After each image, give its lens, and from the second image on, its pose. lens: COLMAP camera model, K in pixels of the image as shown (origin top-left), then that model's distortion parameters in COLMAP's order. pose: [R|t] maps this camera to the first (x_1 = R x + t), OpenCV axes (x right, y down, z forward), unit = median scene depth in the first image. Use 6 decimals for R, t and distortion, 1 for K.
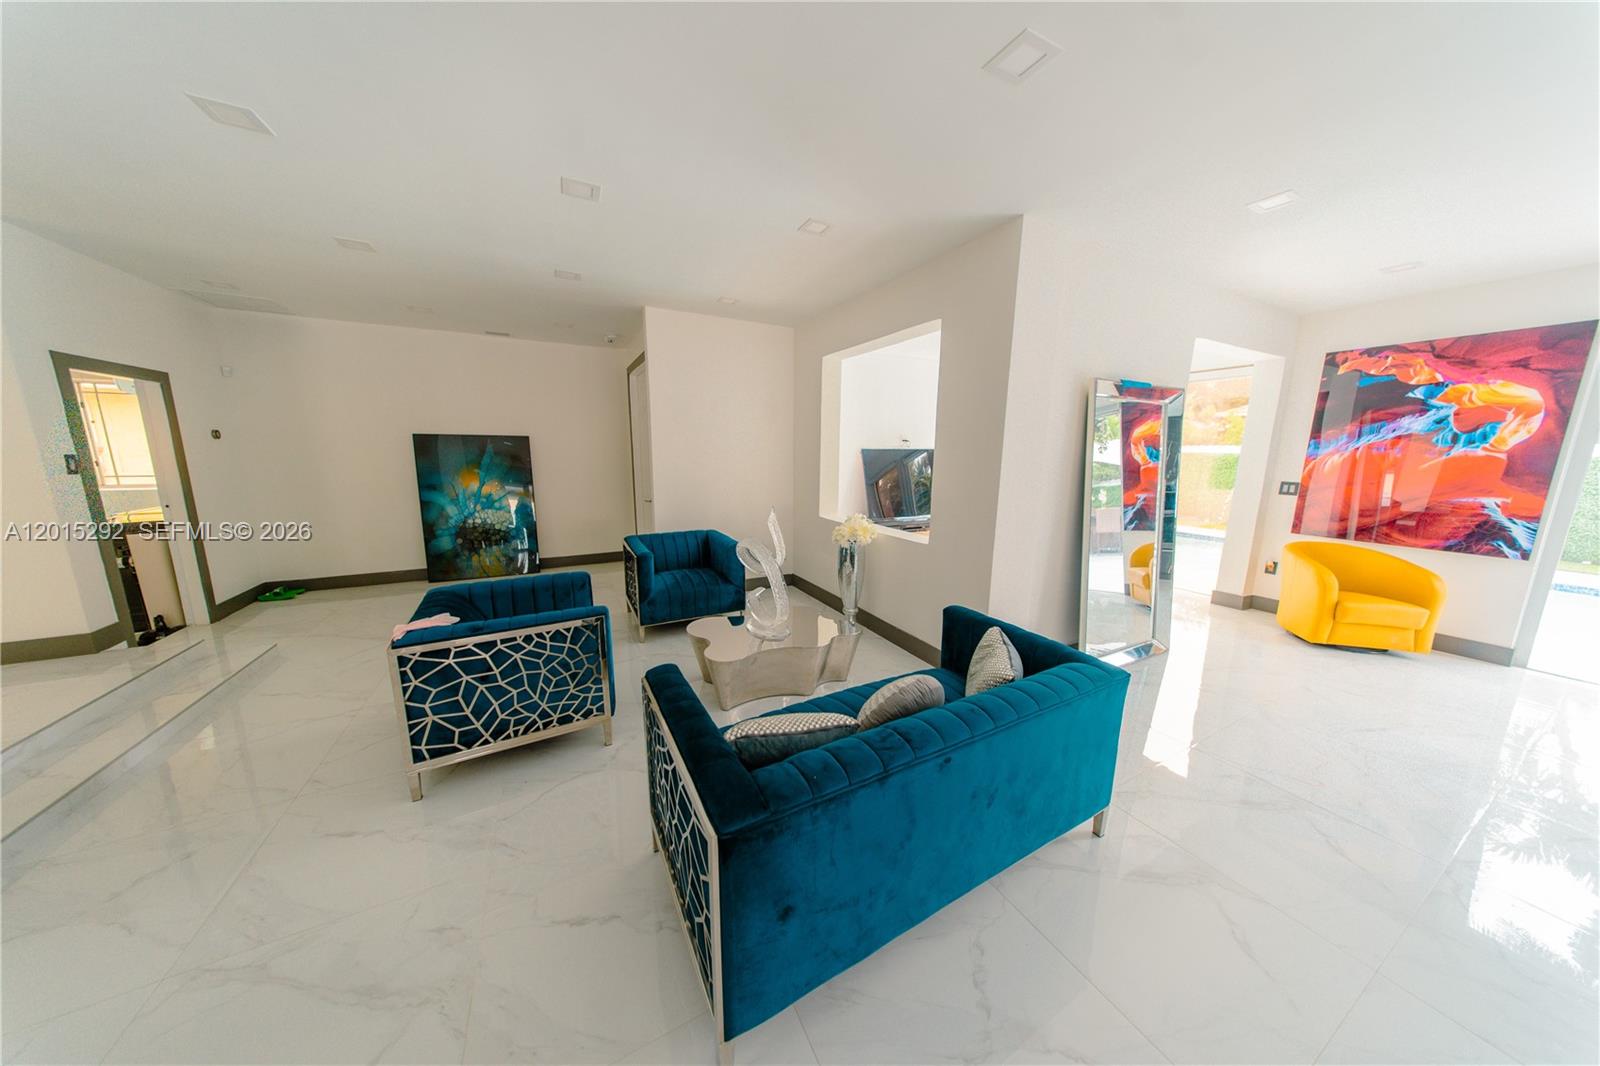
lens RADIAL K [[464.0, 0, 796.1], [0, 464.0, 528.8], [0, 0, 1]] dist [0.005177, 0.000006]
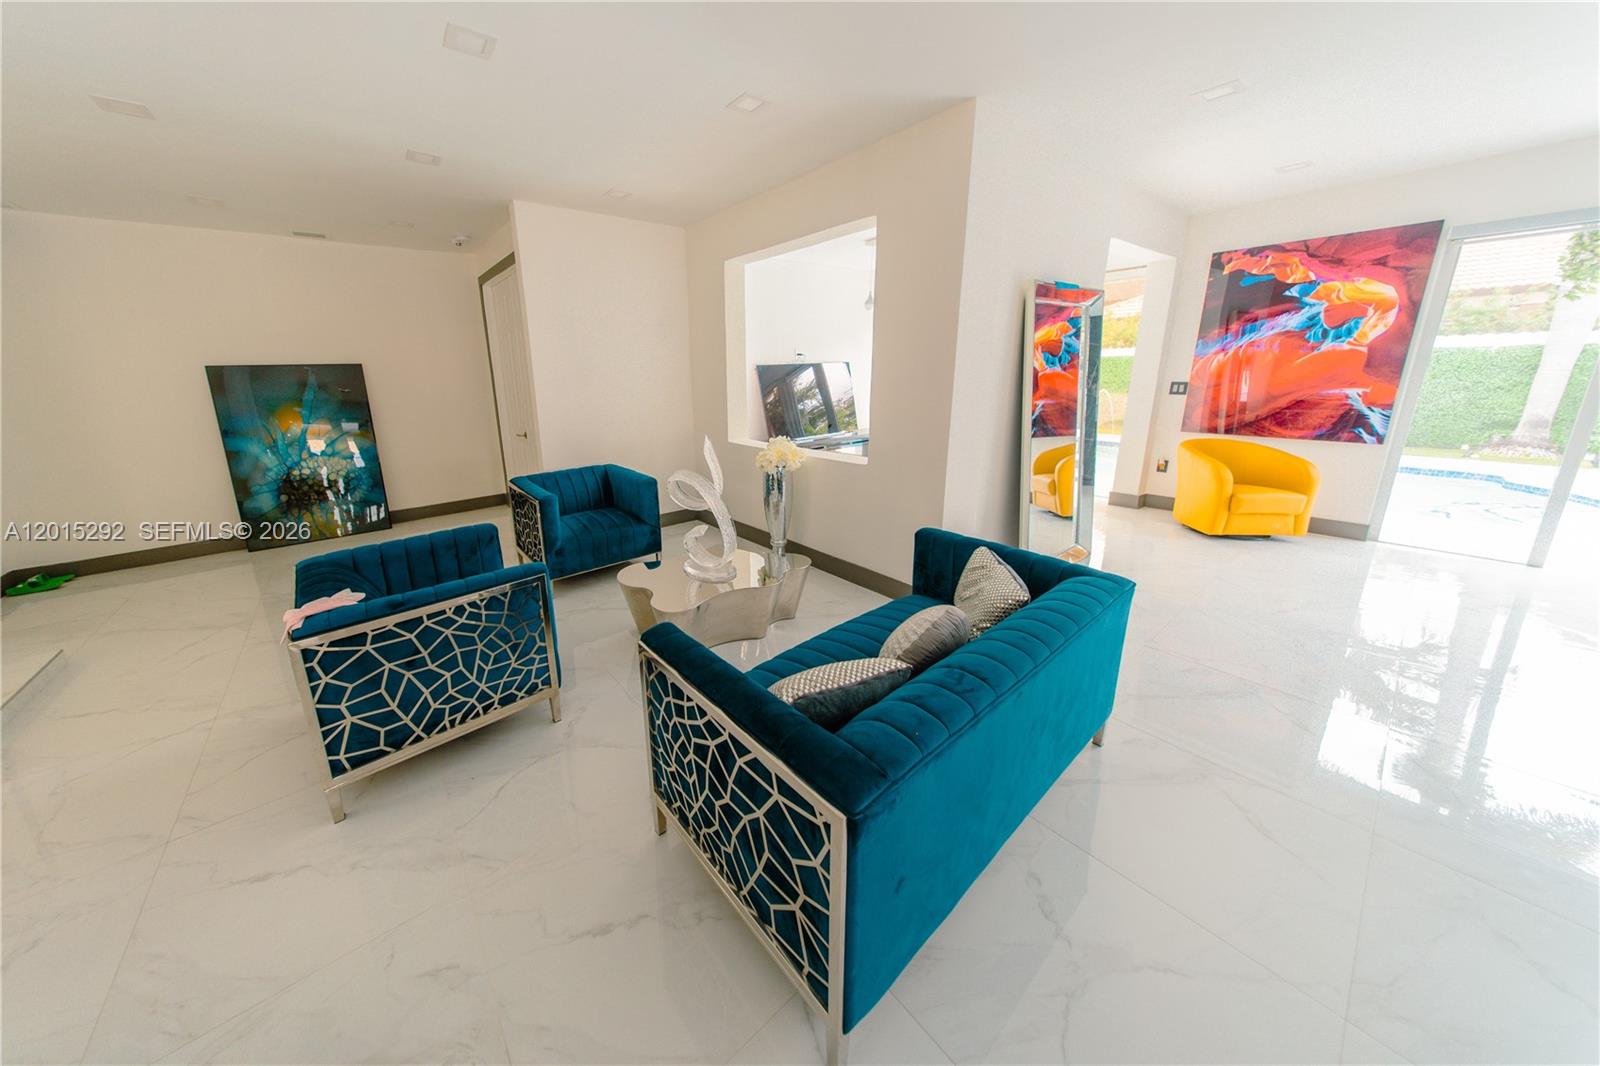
lens RADIAL K [[502.8, 0, 723.1], [0, 502.8, 482.2], [0, 0, 1]] dist [0.004849, -0.000093]
pose [[0.988074, -0.068556, 0.137873, -0.135309], [0.061123, 0.996476, 0.057444, -0.006846], [-0.141326, -0.048332, 0.988783, 0.039394]]
